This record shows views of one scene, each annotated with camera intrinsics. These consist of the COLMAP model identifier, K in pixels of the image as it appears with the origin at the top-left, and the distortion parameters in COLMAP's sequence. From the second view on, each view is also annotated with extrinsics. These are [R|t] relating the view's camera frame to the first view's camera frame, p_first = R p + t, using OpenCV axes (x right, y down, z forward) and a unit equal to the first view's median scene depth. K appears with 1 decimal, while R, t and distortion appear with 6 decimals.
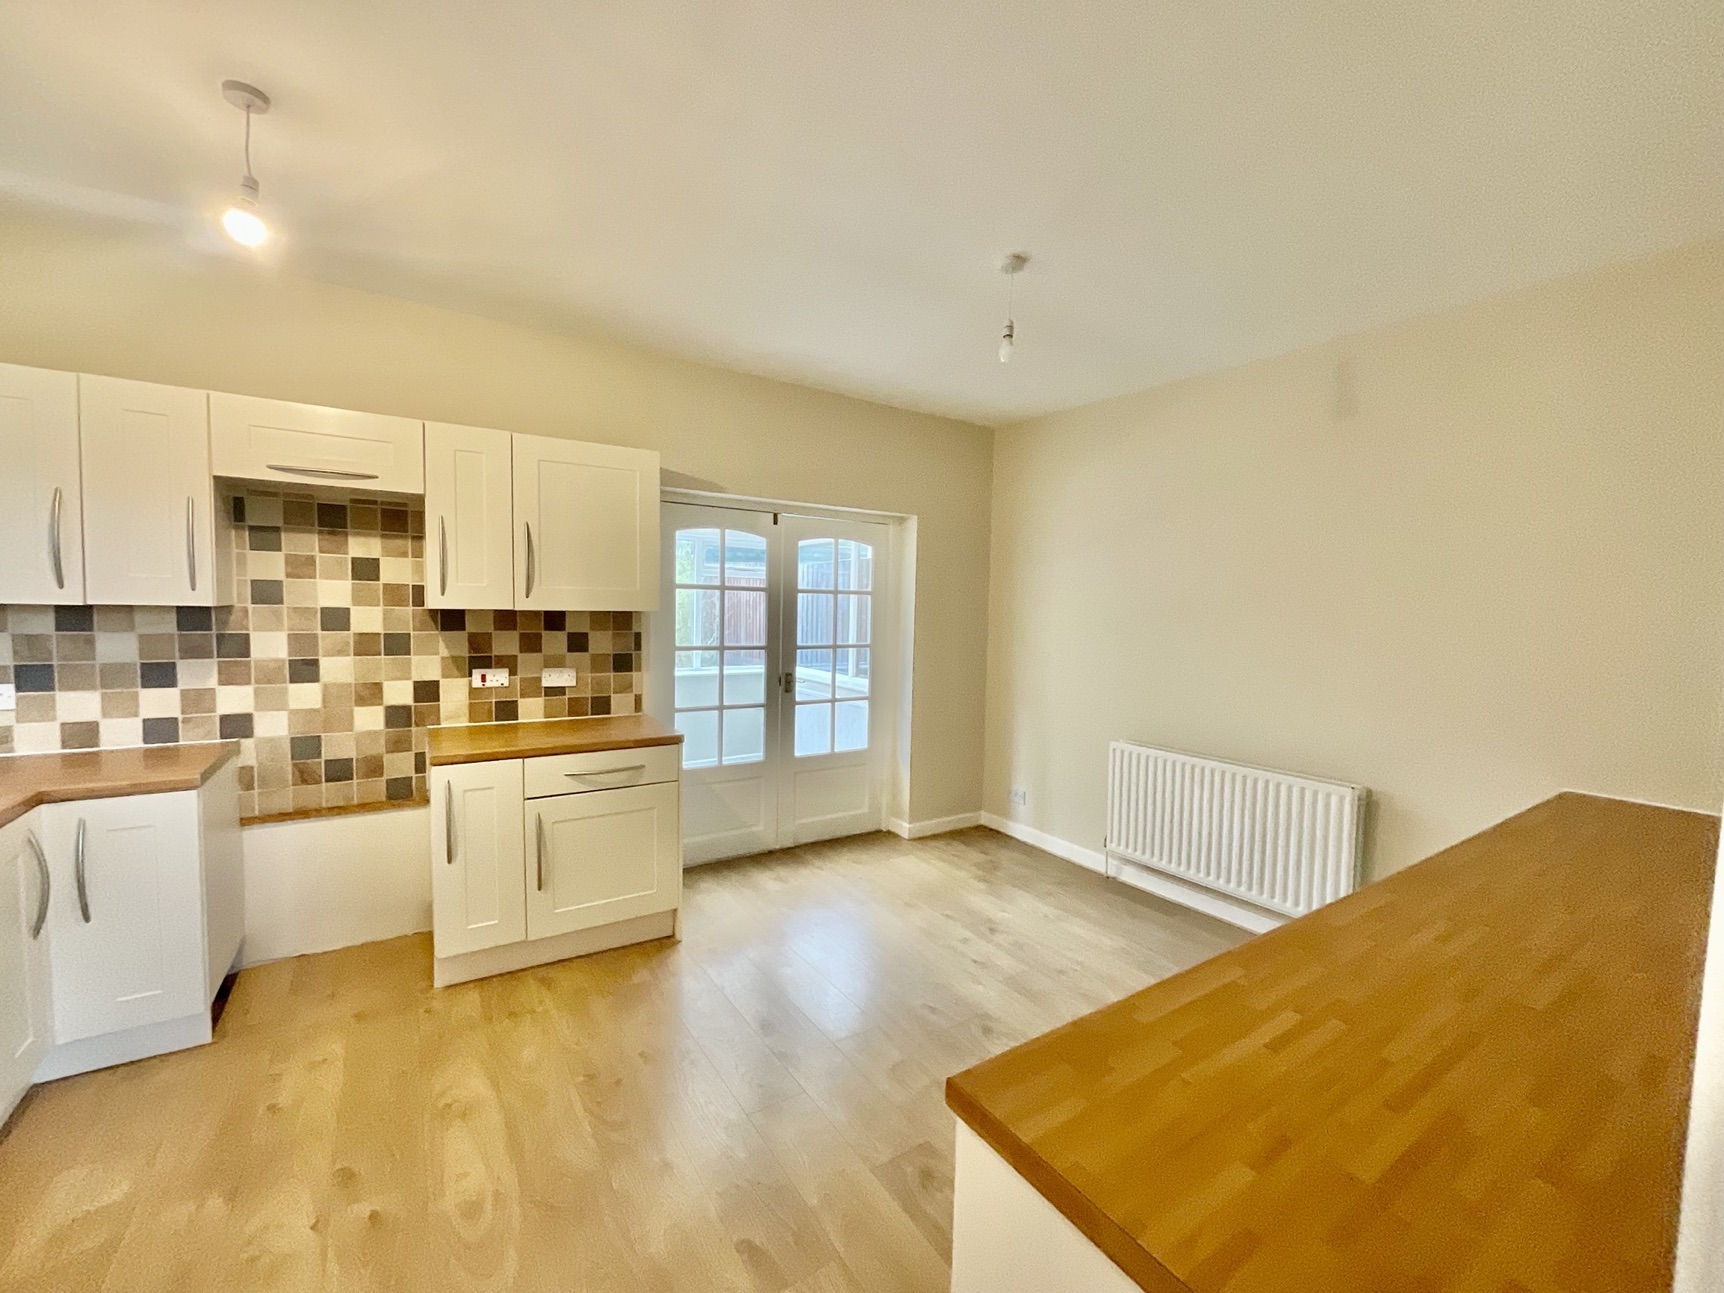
lens RADIAL K [[698.3, 0, 867.0], [0, 698.3, 648.5], [0, 0, 1]] dist [-0.000936, 0.000093]
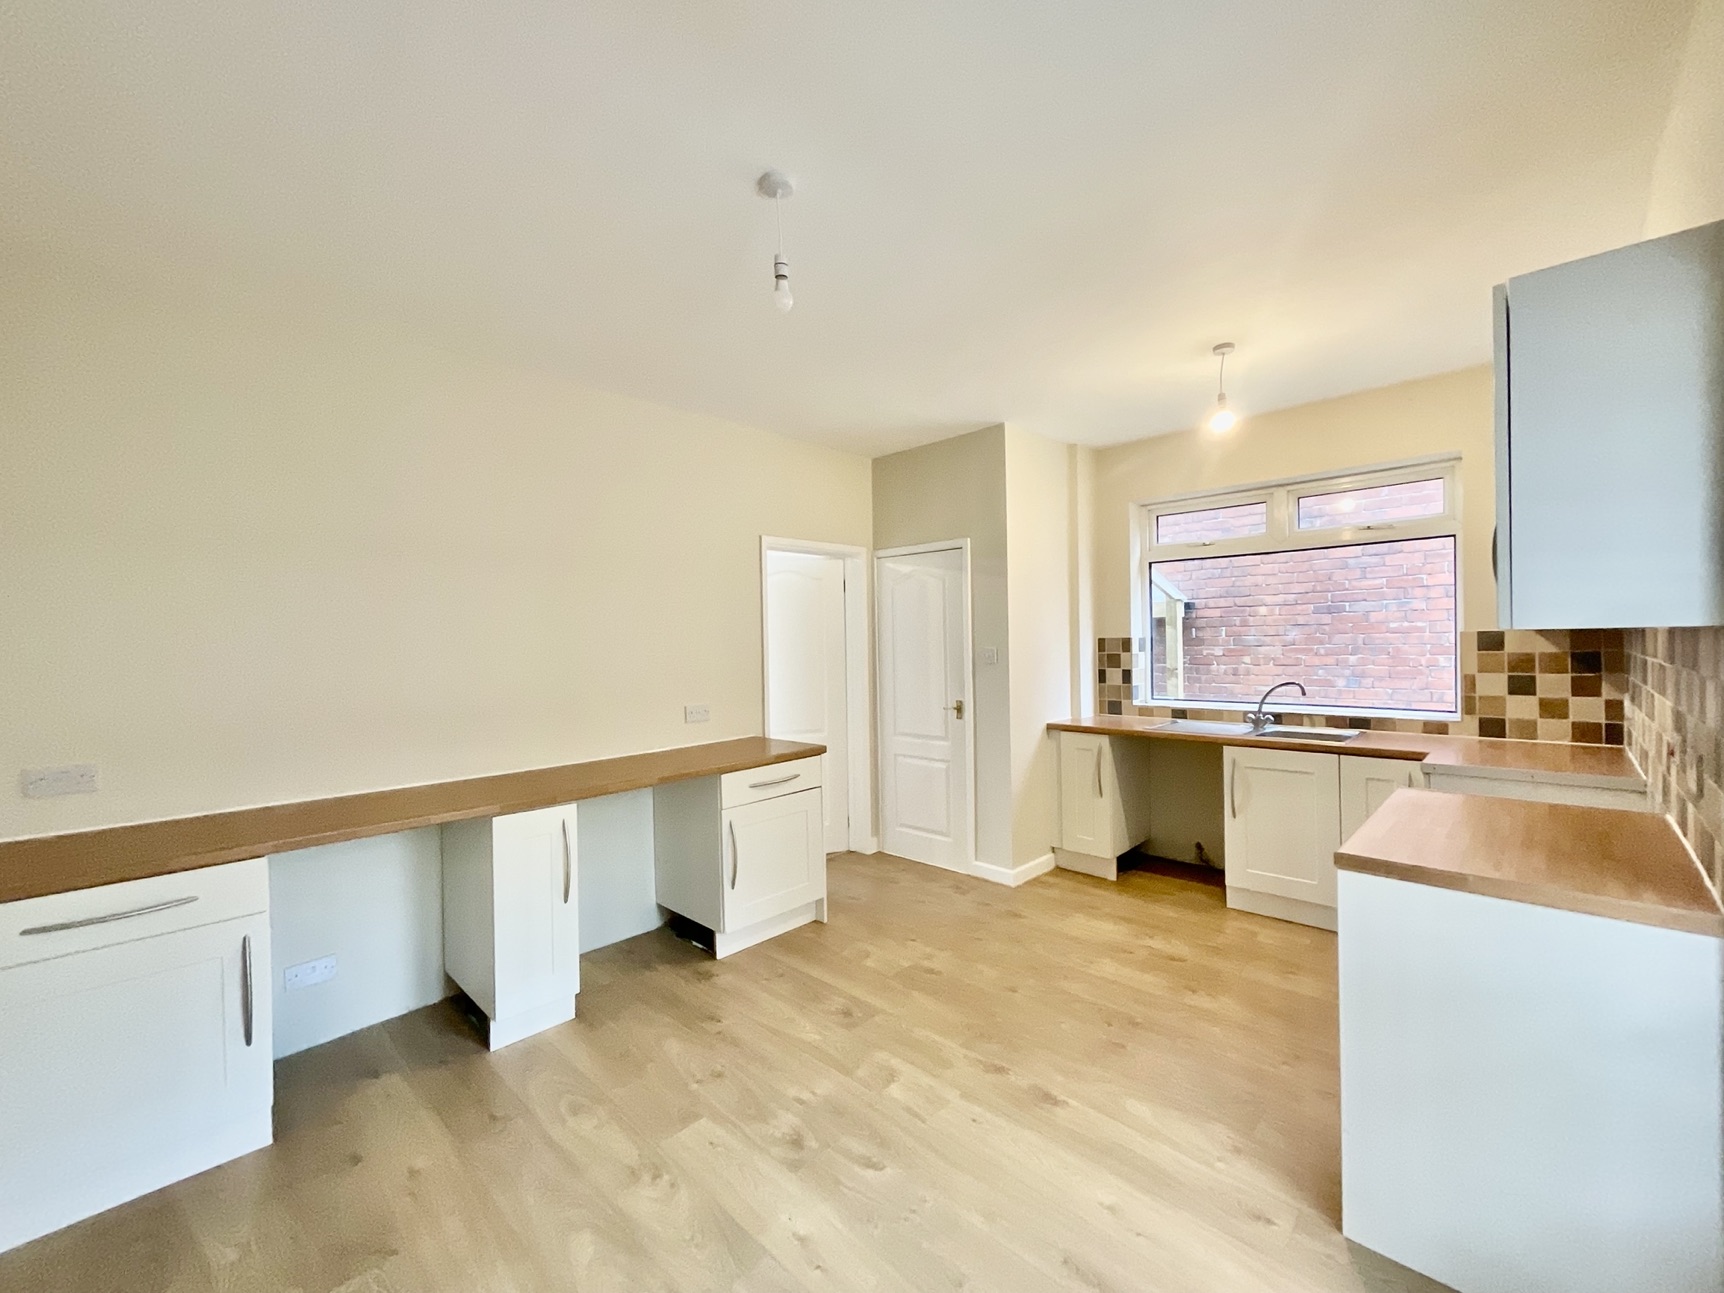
lens RADIAL K [[698.3, 0, 867.0], [0, 698.3, 648.5], [0, 0, 1]] dist [-0.000936, 0.000093]
pose [[-0.978585, -0.001054, -0.205840, 0.208080], [-0.015362, 0.997572, 0.067924, -0.068347], [0.205268, 0.069631, -0.976226, 1.418628]]
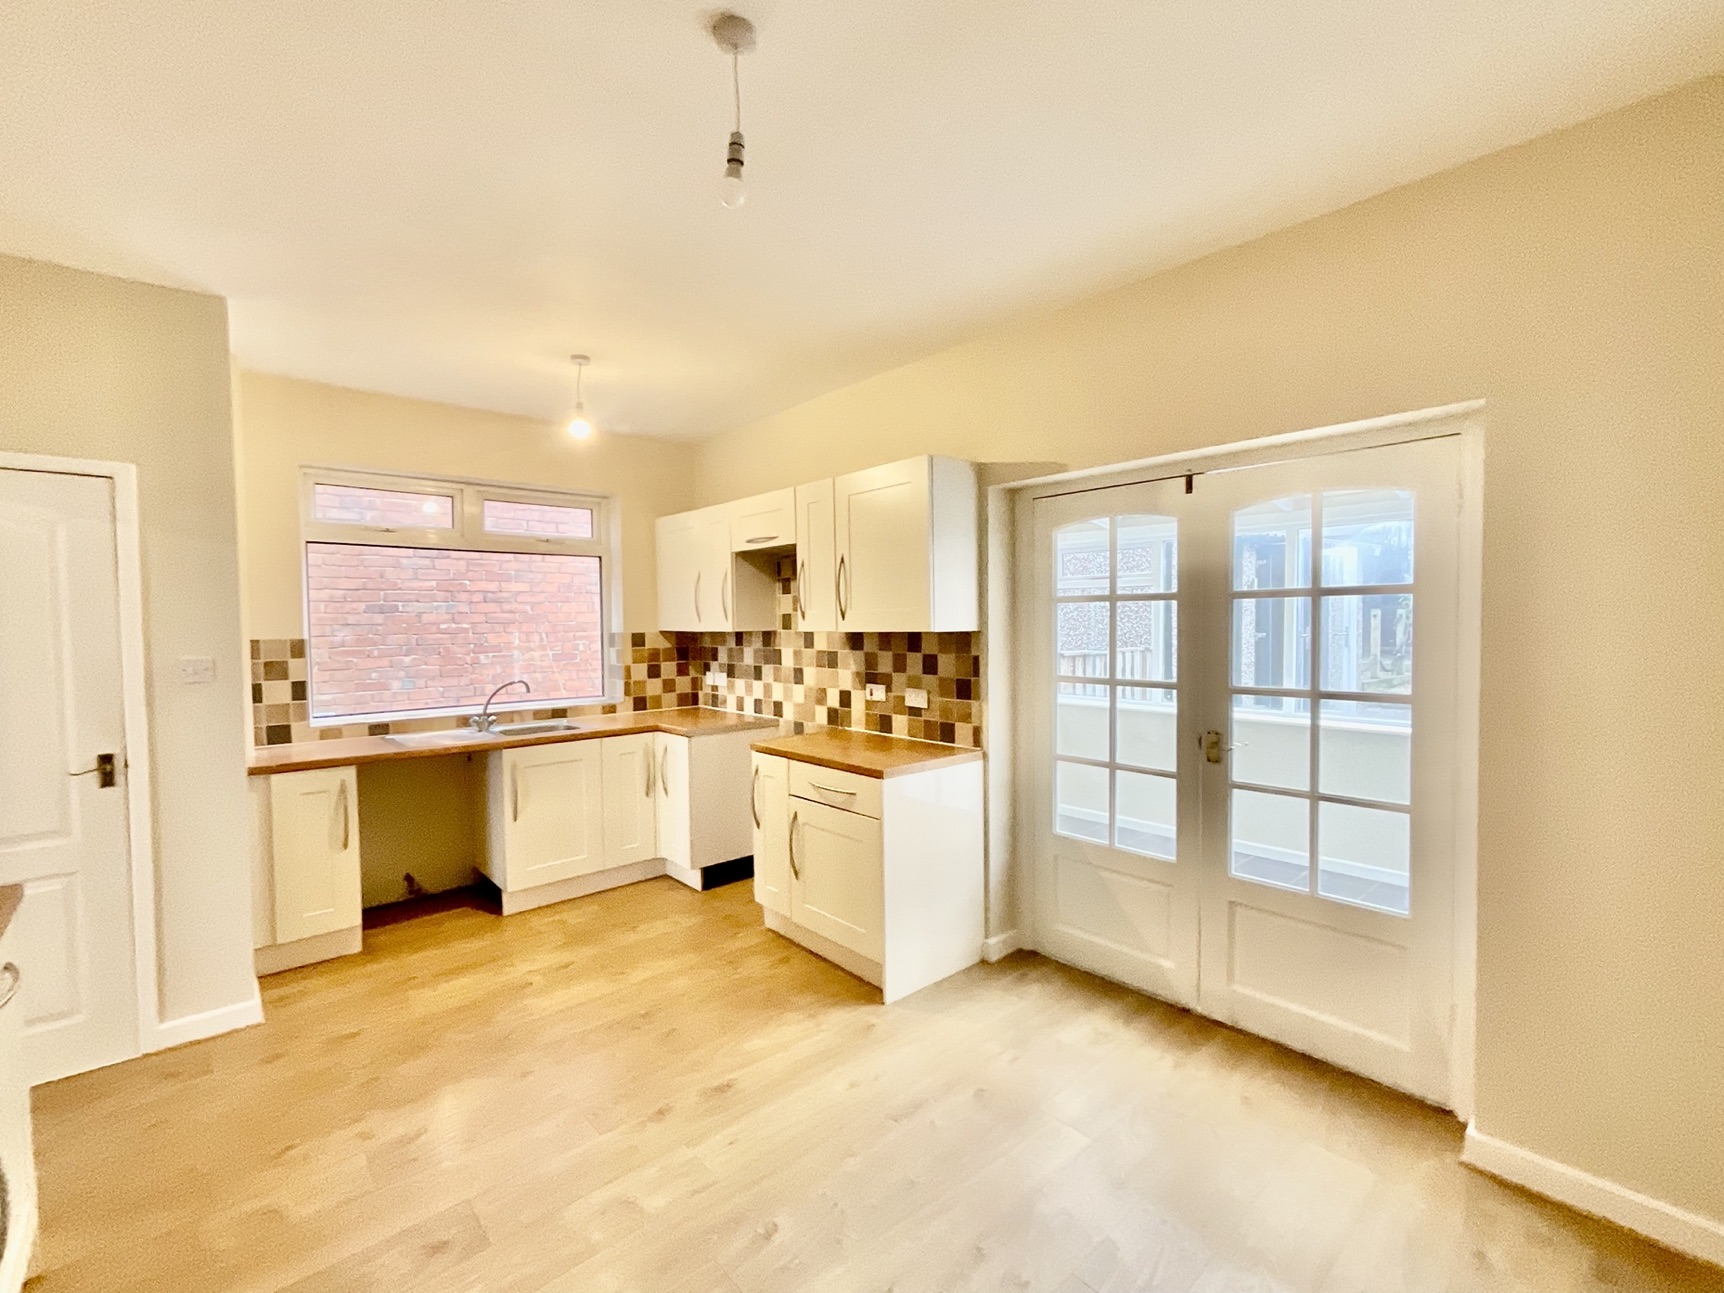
lens RADIAL K [[758.3, 0, 862.0], [0, 758.3, 646.5], [0, 0, 1]] dist [-0.002812, -0.000484]
pose [[0.138520, 0.007845, -0.990329, 0.671736], [-0.048792, 0.998808, 0.001088, -0.032516], [0.989157, 0.048170, 0.138738, 0.812514]]
